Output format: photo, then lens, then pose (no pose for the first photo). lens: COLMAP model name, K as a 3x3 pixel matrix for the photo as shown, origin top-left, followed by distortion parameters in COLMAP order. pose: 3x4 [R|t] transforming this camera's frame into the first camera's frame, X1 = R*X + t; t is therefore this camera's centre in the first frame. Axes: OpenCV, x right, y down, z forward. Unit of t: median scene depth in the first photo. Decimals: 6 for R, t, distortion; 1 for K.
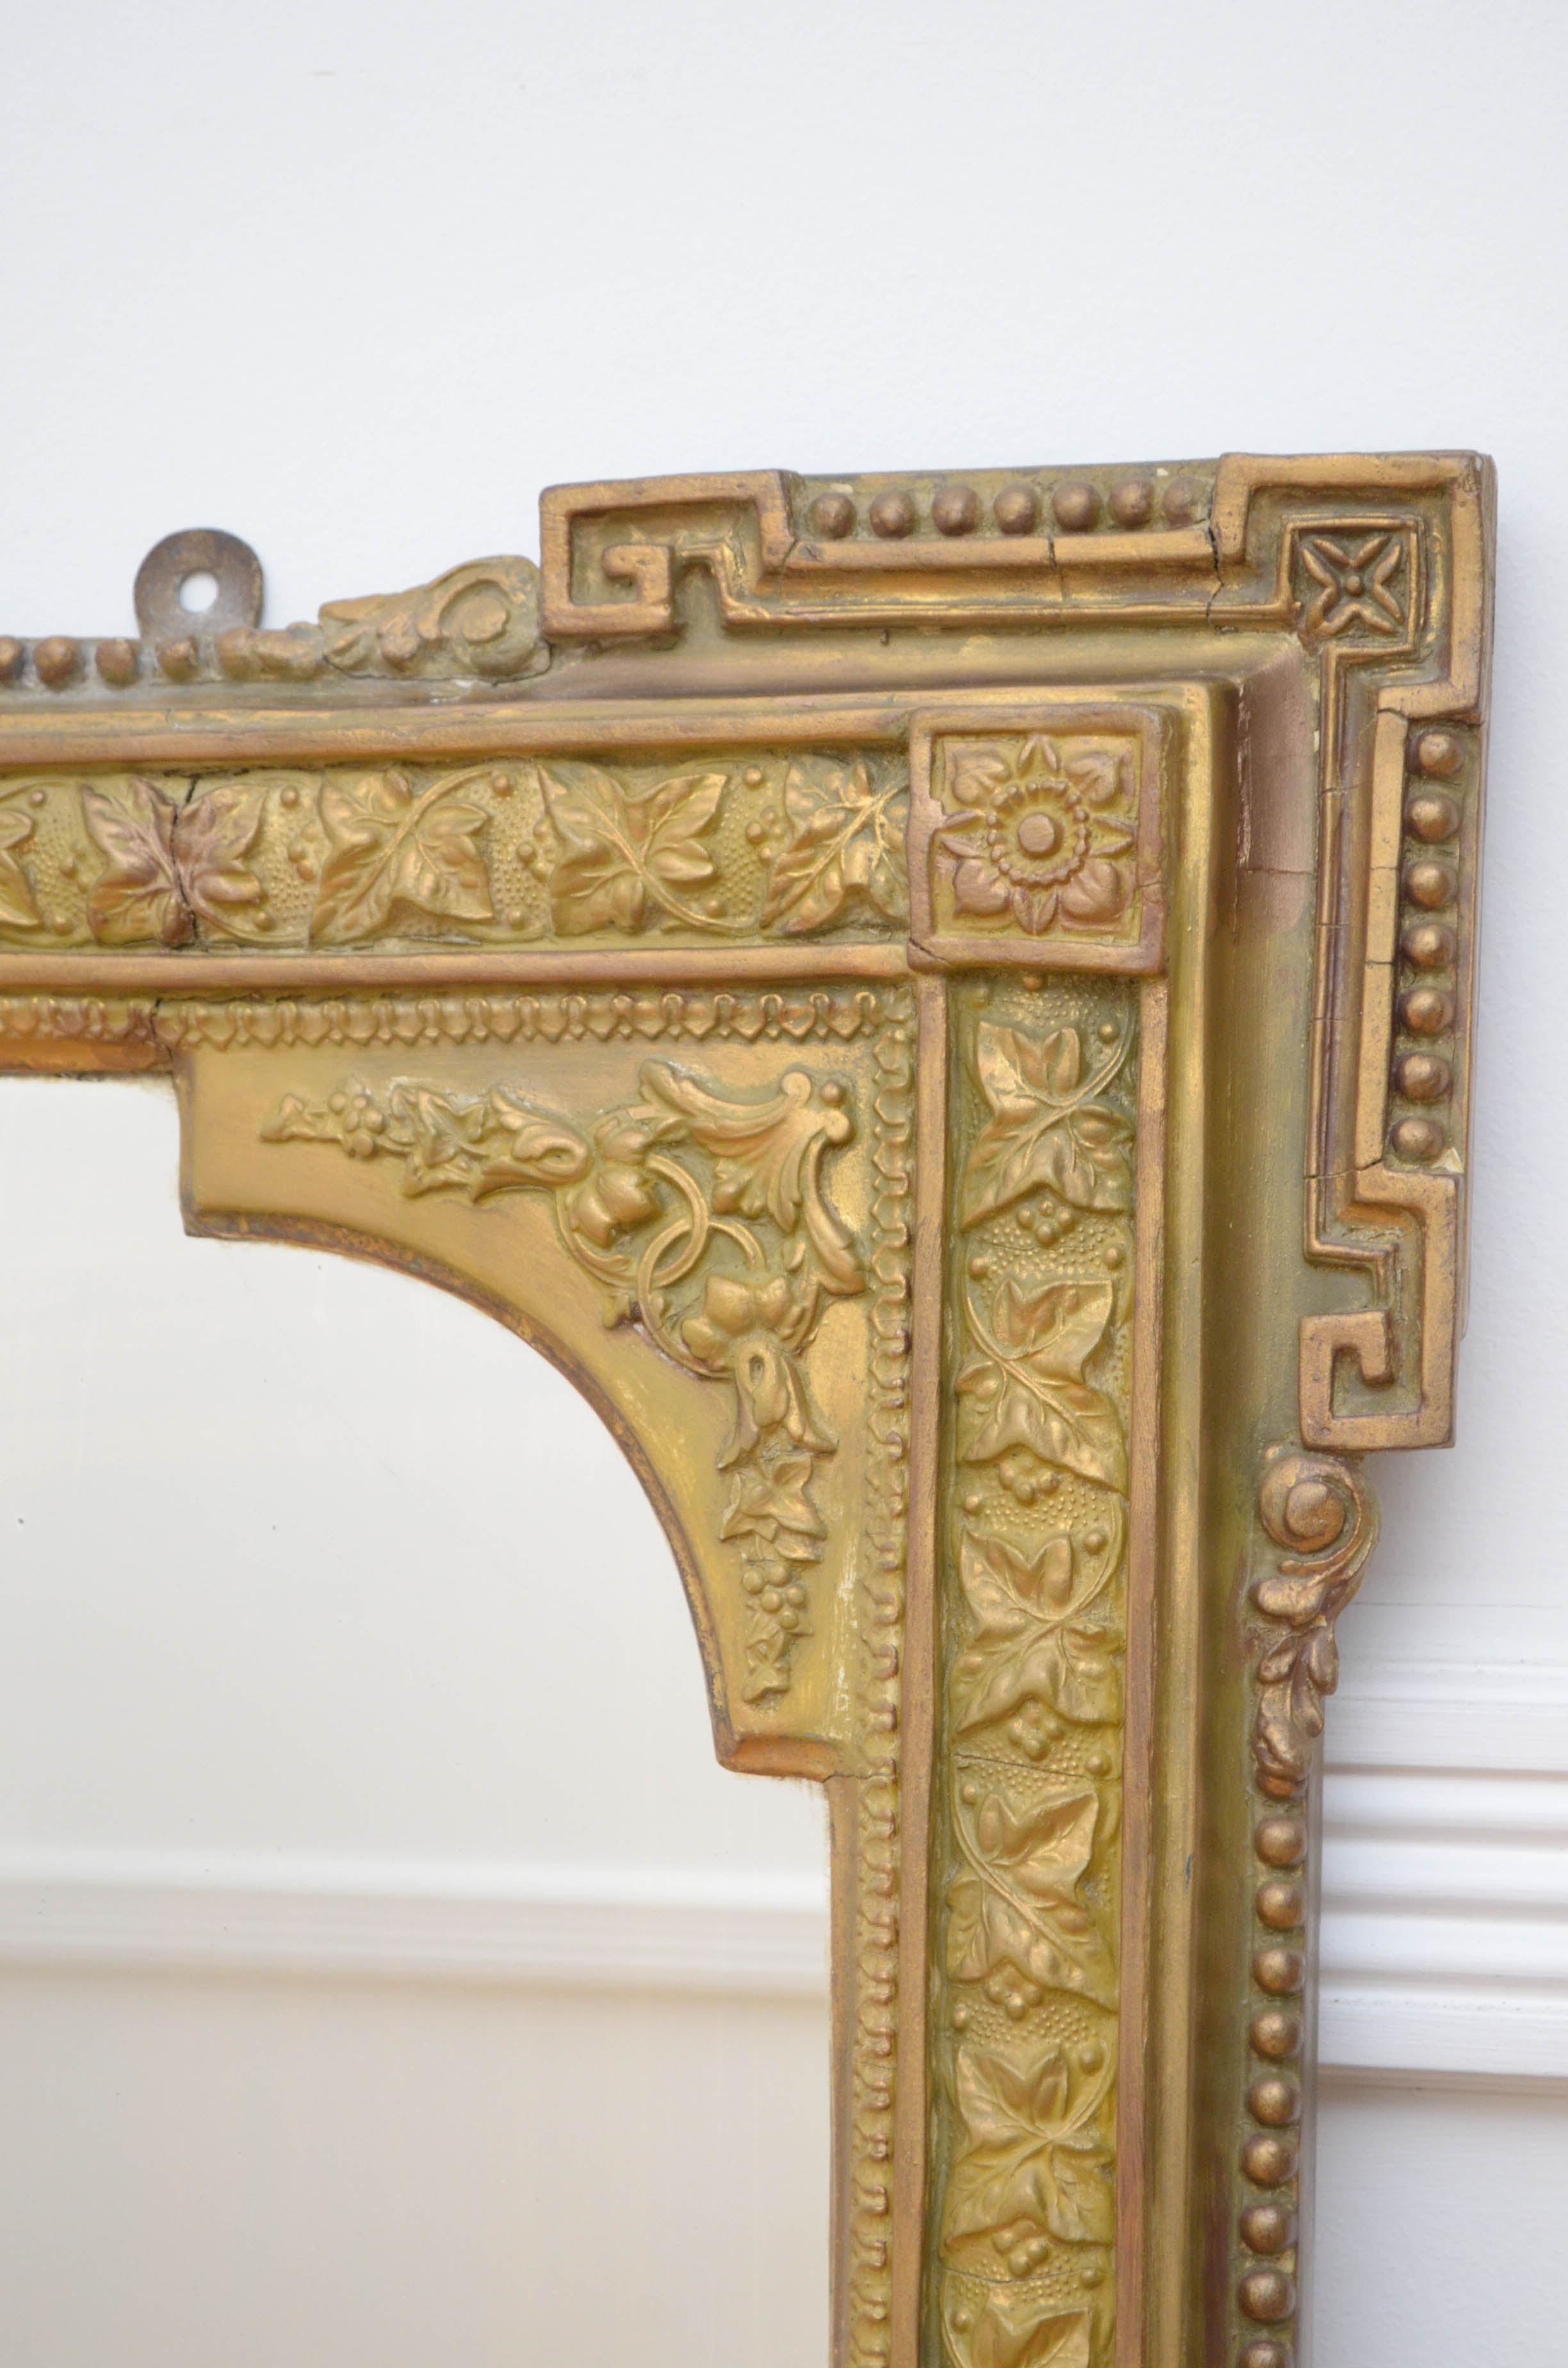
lens RADIAL K [[5343.7, 0, 787.2], [0, 5343.7, 1275.2], [0, 0, 1]] dist [0.050994, -0.037386]
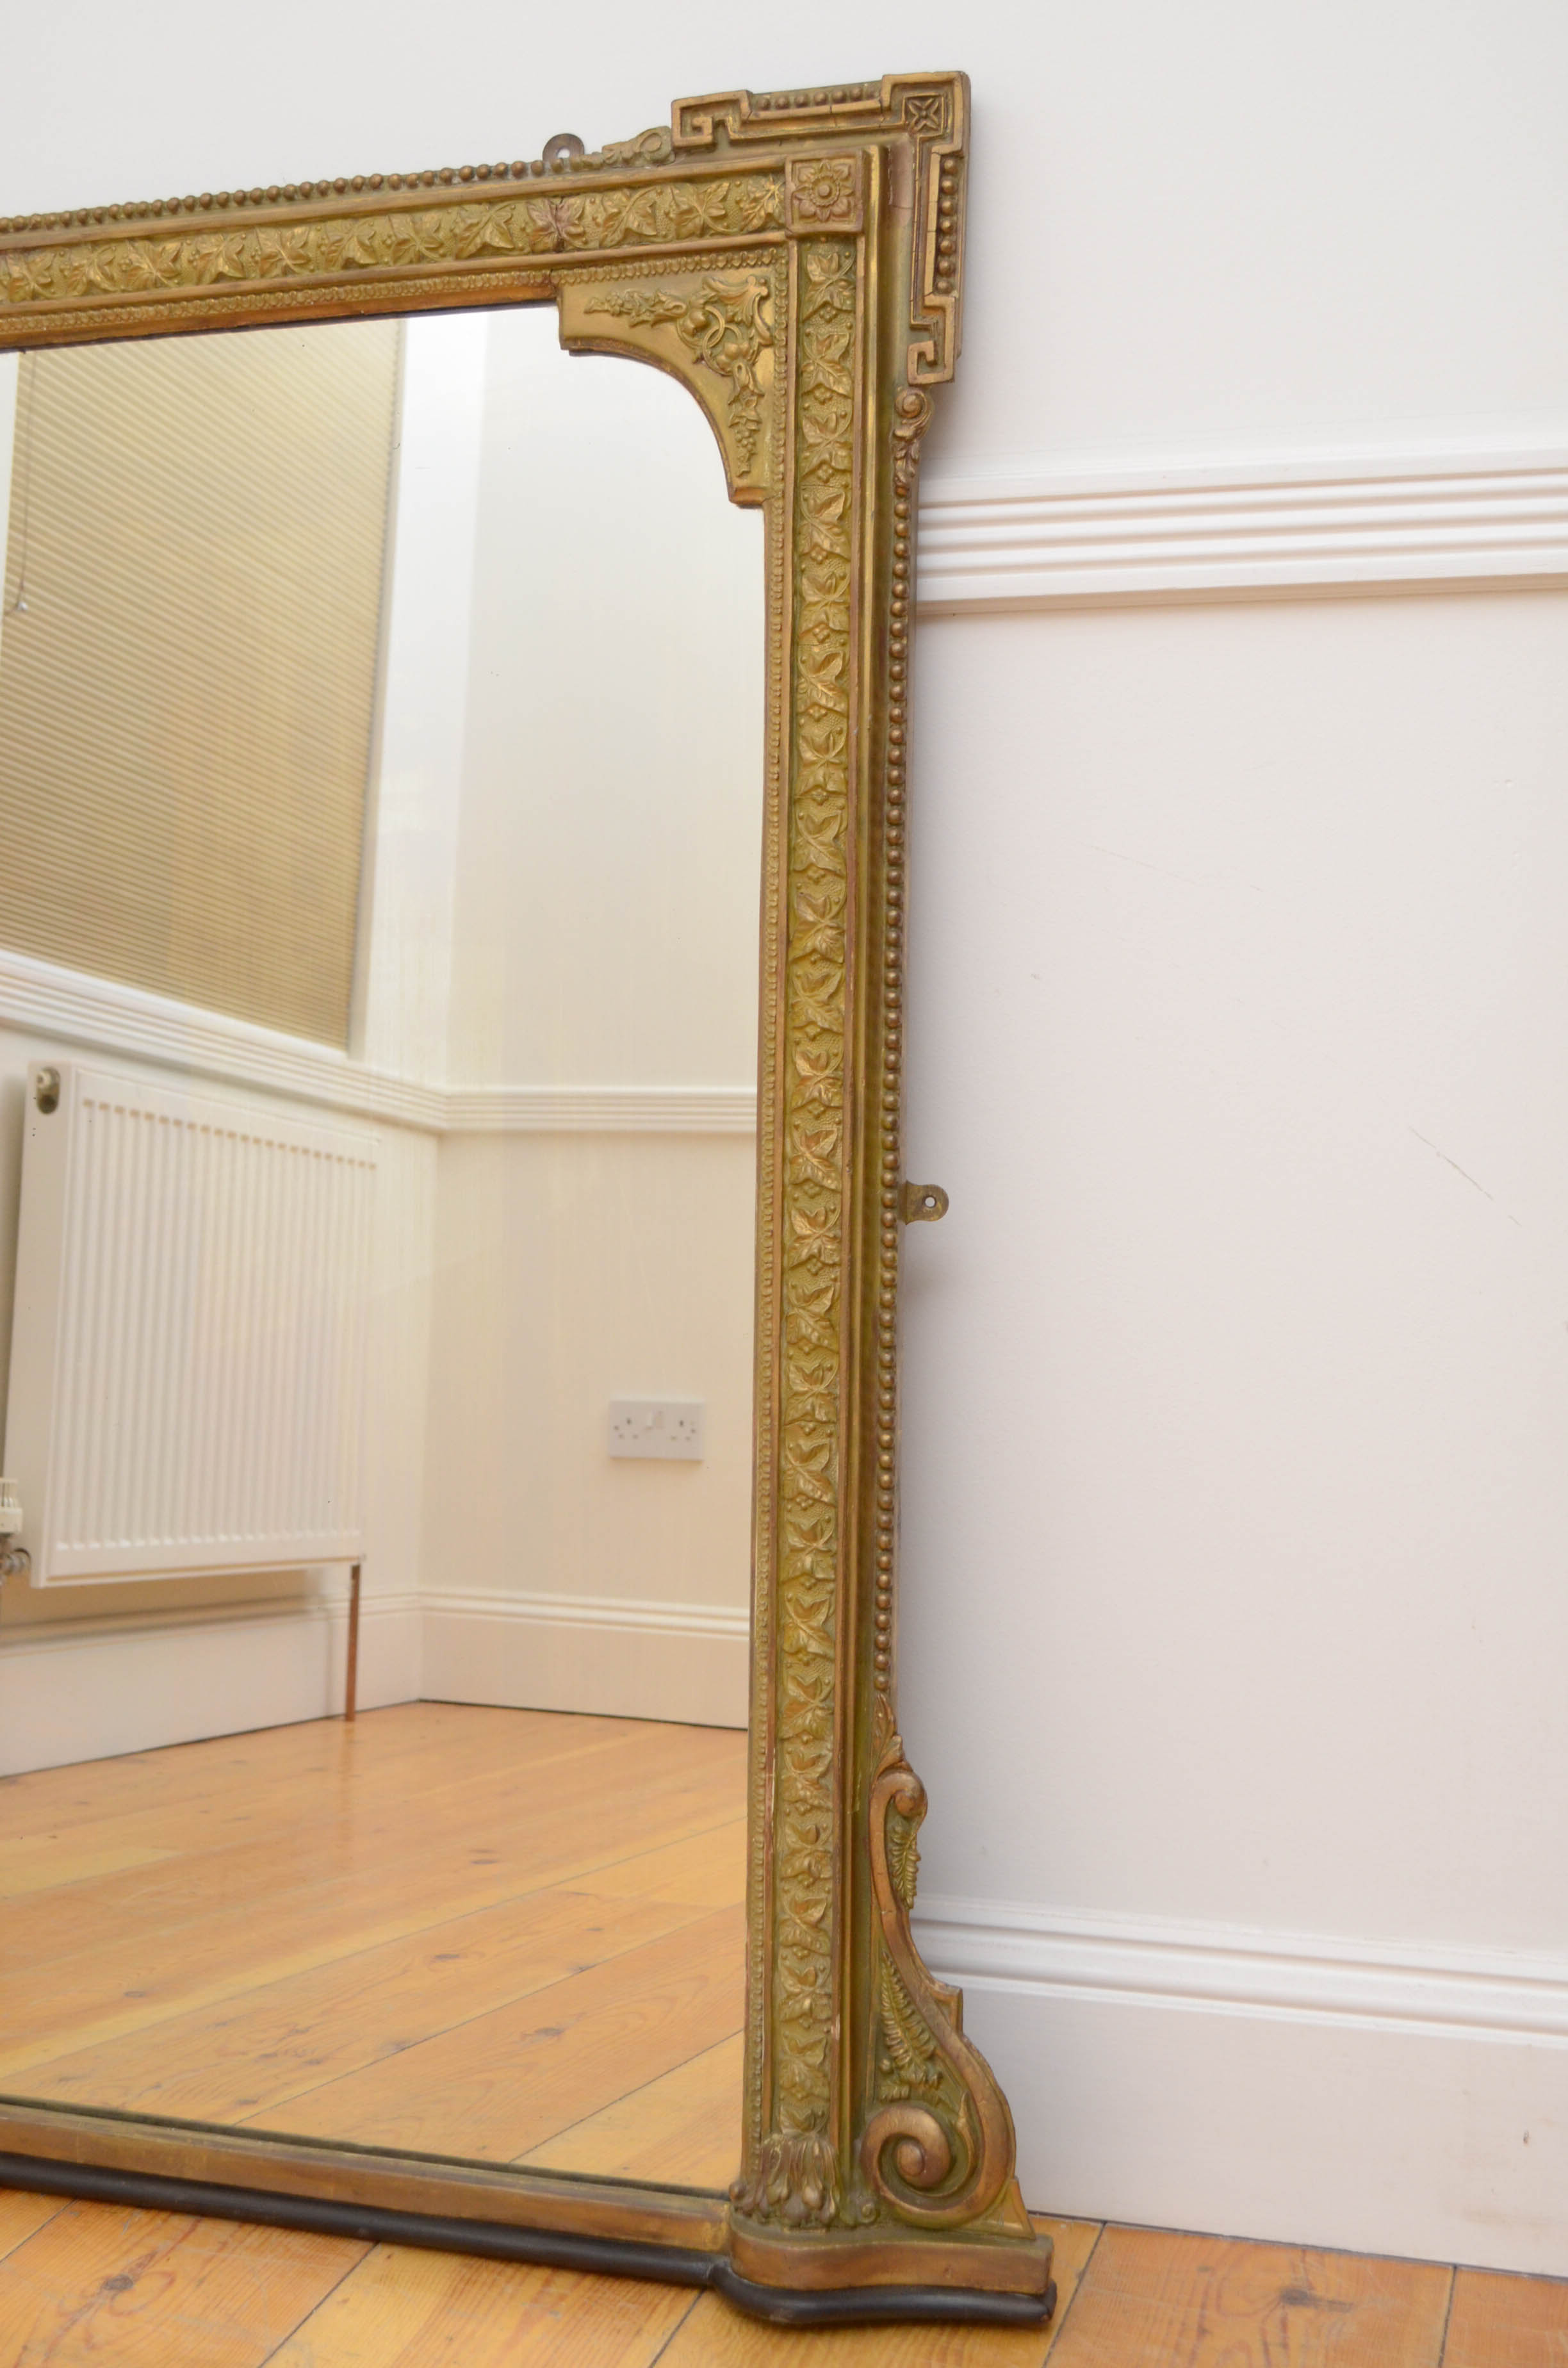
lens RADIAL K [[2840.9, 0, 781.2], [0, 2840.9, 1256.5], [0, 0, 1]] dist [-0.044736, 0.010676]
pose [[0.999435, -0.003086, -0.033463, 0.074106], [0.005526, 0.997313, 0.073050, 0.422918], [0.033147, -0.073193, 0.996767, -0.722737]]
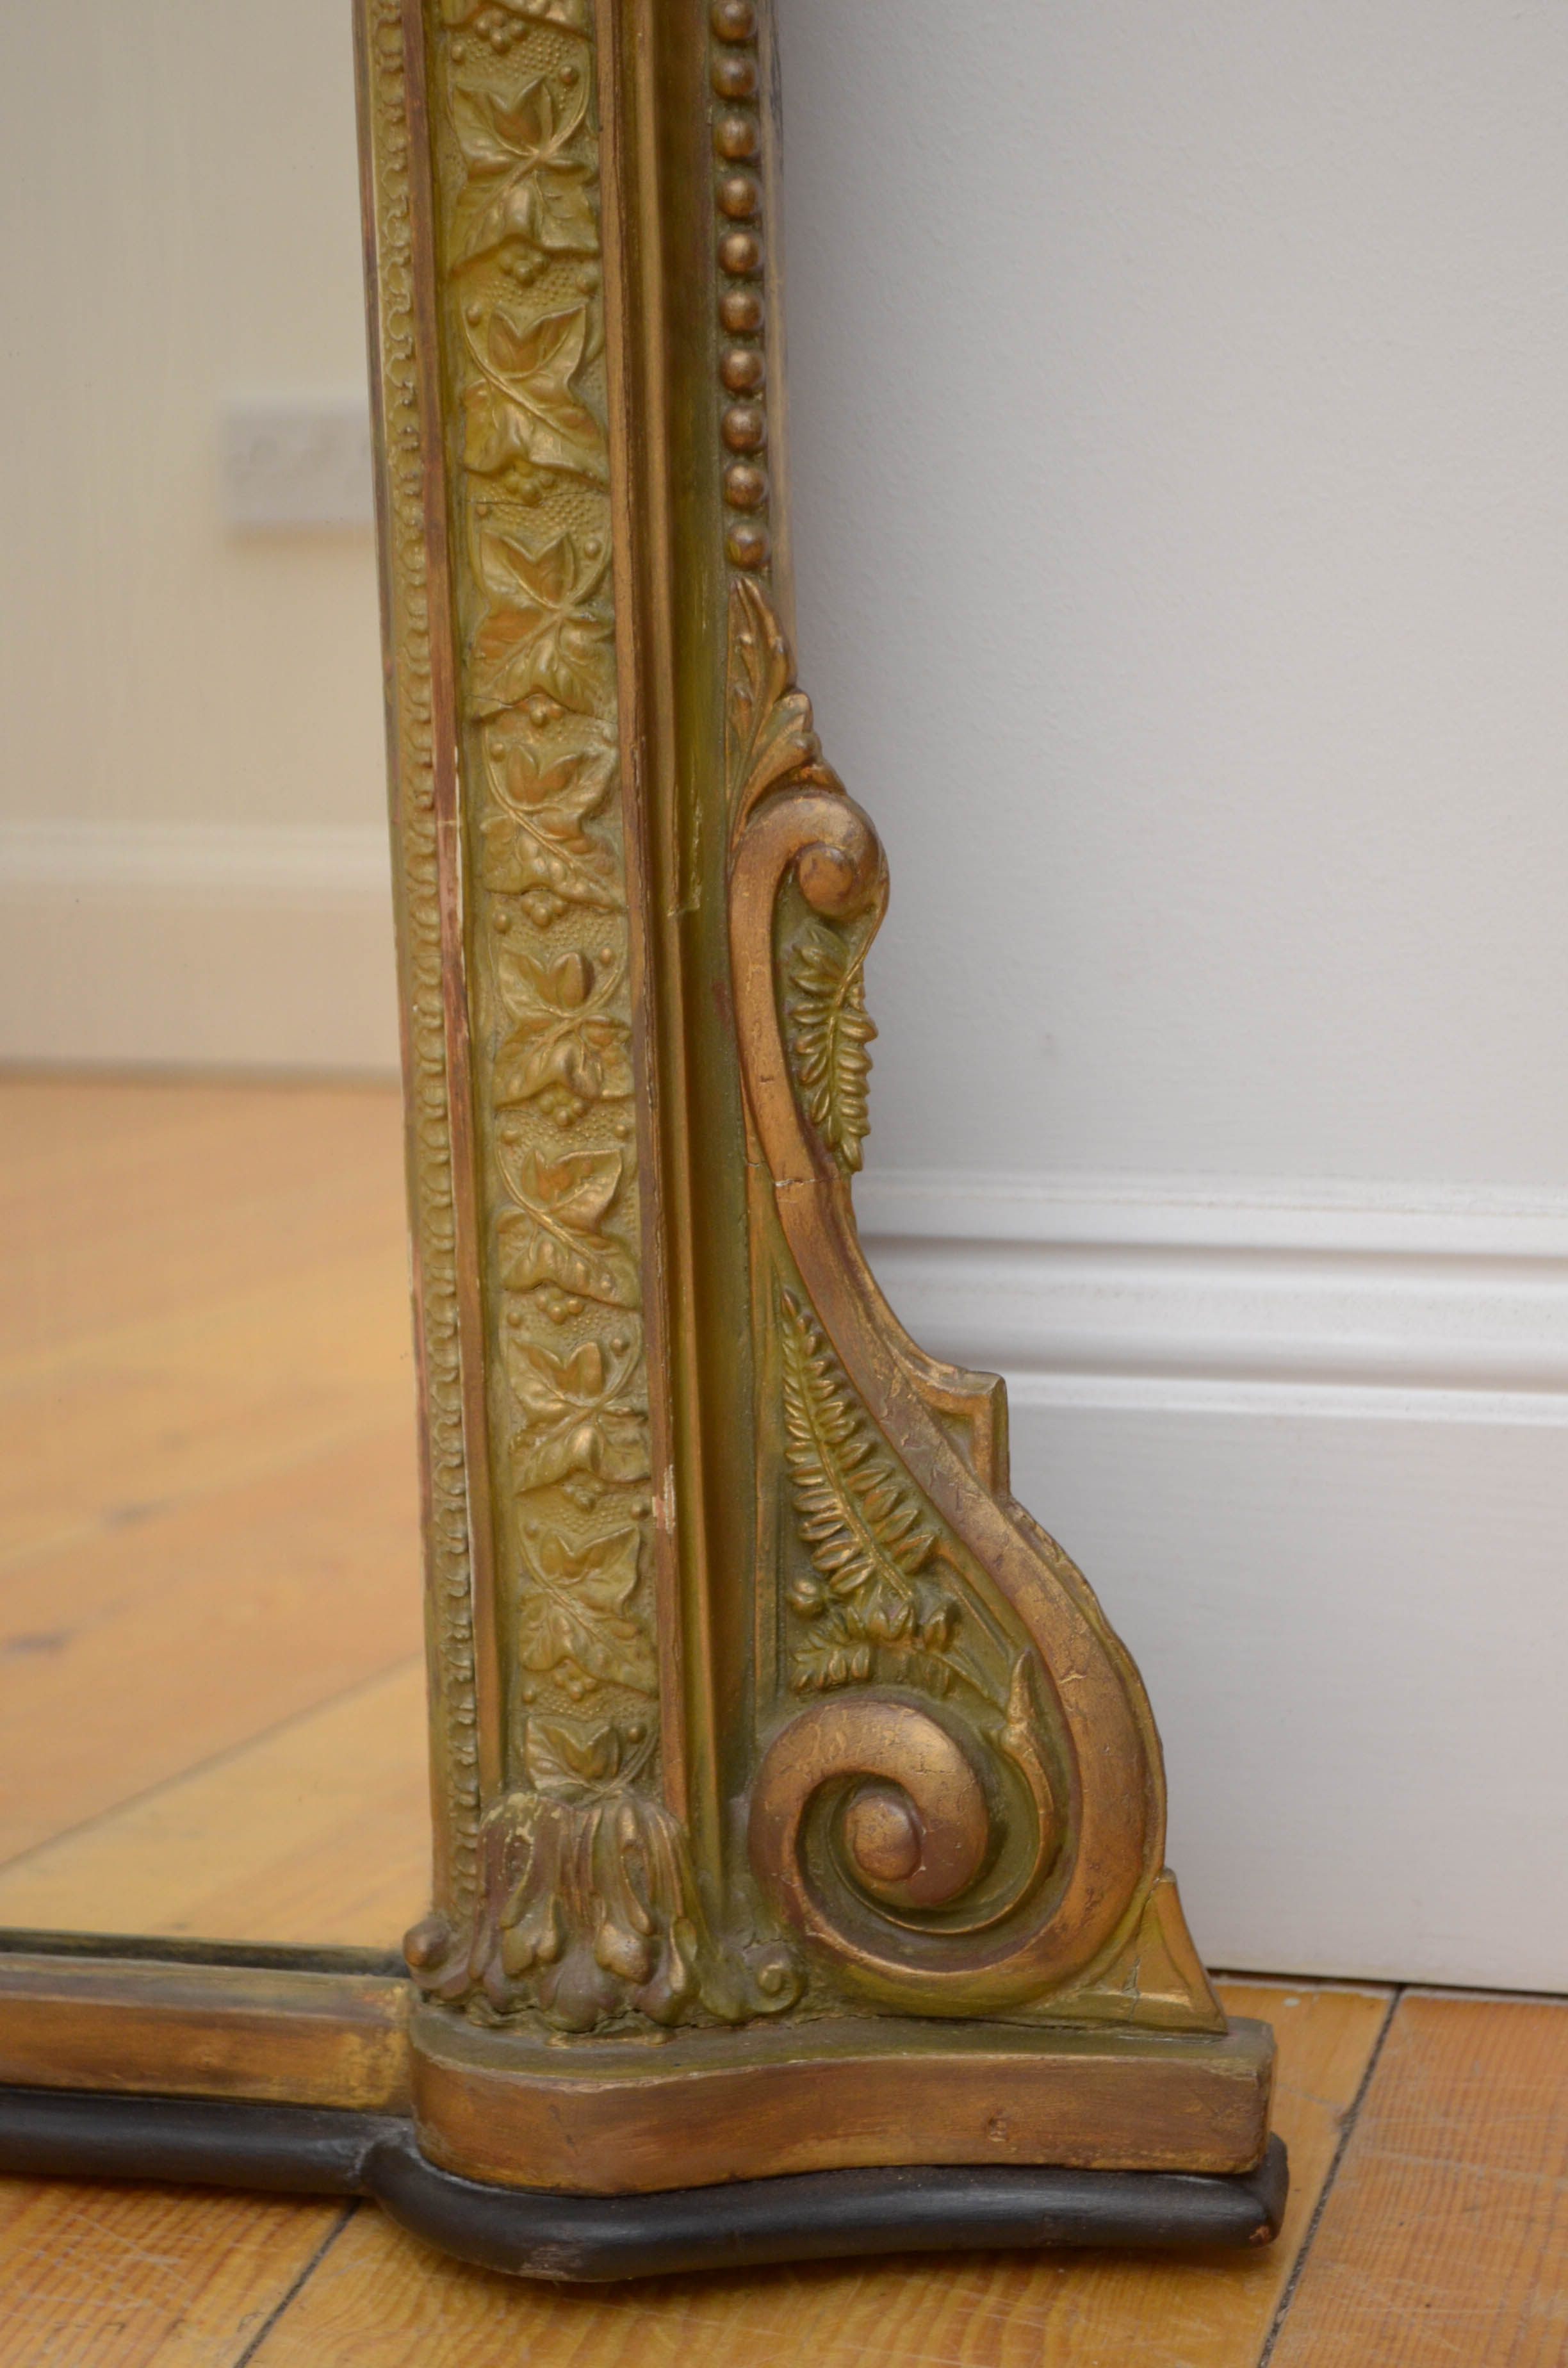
lens RADIAL K [[5601.5, 0, 783.8], [0, 5601.5, 1304.8], [0, 0, 1]] dist [0.061322, 0.038634]
pose [[0.998884, -0.045621, -0.012212, 0.091929], [0.047227, 0.964219, 0.260867, 0.647260], [-0.000126, -0.261153, 0.965297, -0.239831]]
